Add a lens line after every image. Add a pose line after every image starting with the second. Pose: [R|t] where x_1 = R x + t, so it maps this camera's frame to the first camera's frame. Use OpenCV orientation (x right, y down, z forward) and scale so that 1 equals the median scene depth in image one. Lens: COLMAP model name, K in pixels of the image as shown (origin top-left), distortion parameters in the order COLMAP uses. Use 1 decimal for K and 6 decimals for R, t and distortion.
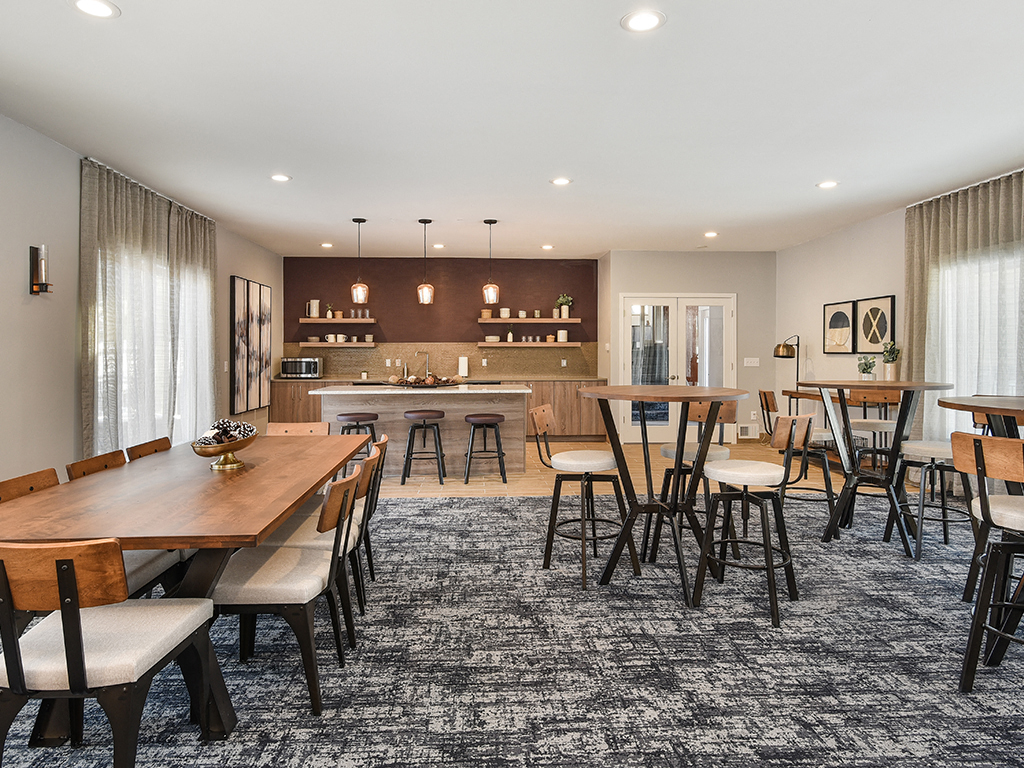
lens RADIAL K [[623.7, 0, 508.2], [0, 623.7, 355.1], [0, 0, 1]] dist [0.030282, -0.000336]
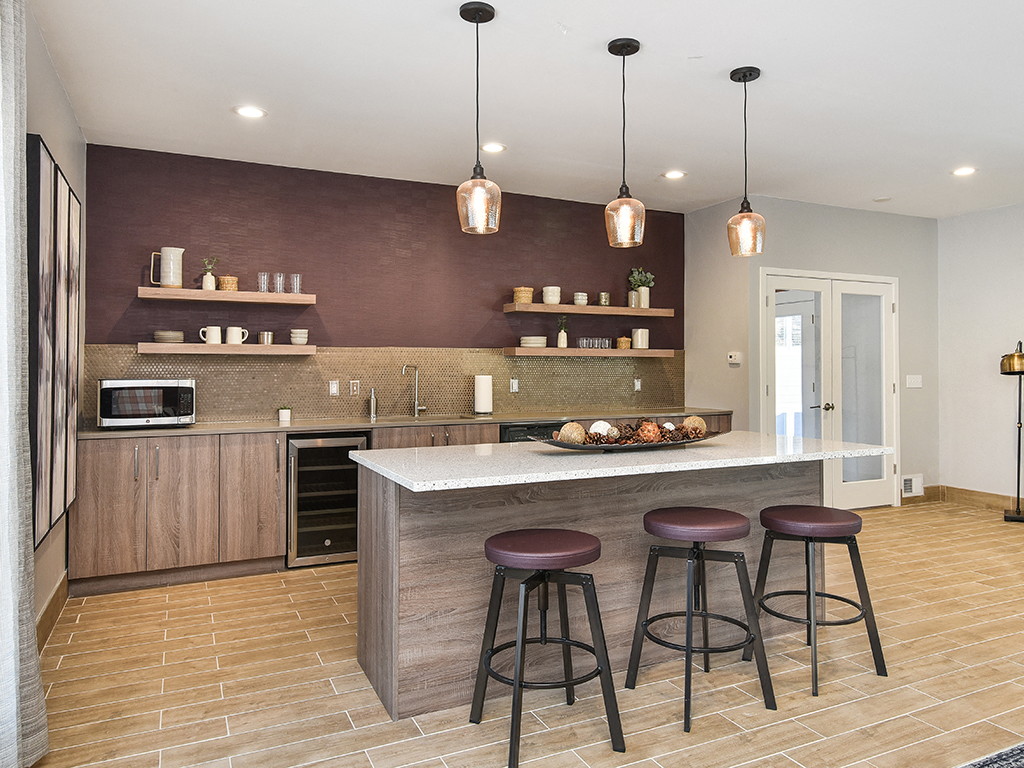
lens RADIAL K [[724.3, 0, 527.1], [0, 724.3, 358.1], [0, 0, 1]] dist [0.003352, 0.000032]
pose [[0.916175, 0.005645, 0.400739, -0.281862], [0.003256, 0.999763, -0.021528, 0.001617], [-0.400765, 0.021029, 0.915939, 0.430694]]
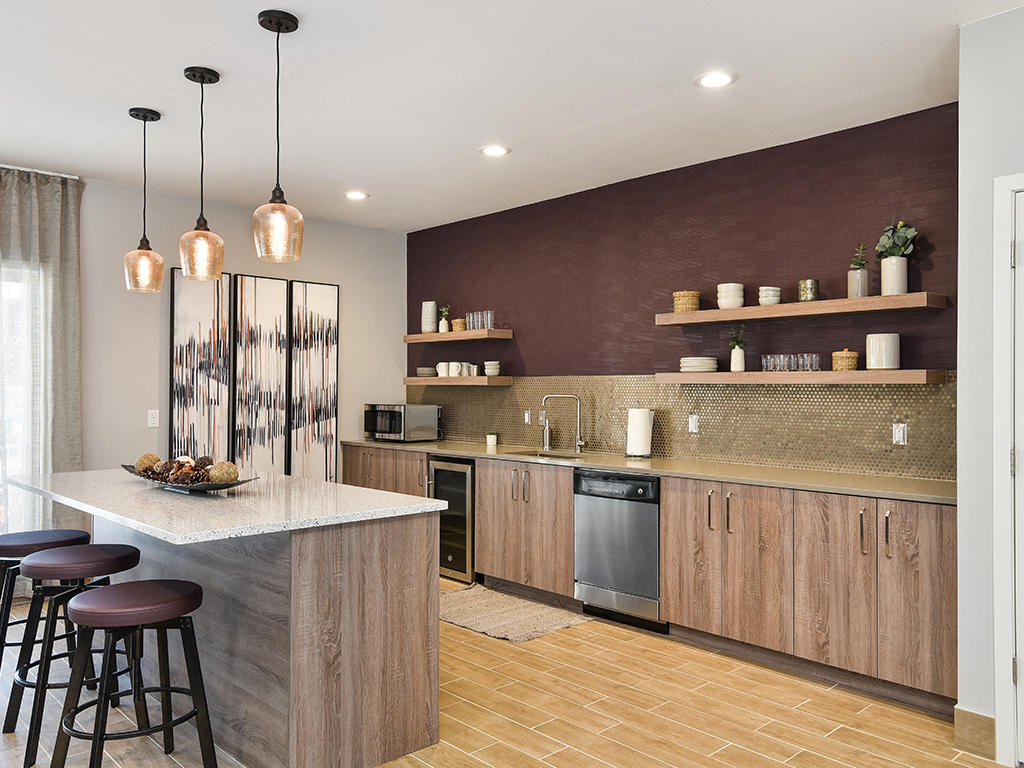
lens RADIAL K [[833.6, 0, 513.1], [0, 833.6, 385.7], [0, 0, 1]] dist [0.072782, 0.004825]
pose [[0.643323, -0.000203, -0.765595, 0.302866], [-0.004696, 0.999980, -0.004211, -0.009819], [0.765580, 0.006304, 0.643310, 0.575384]]
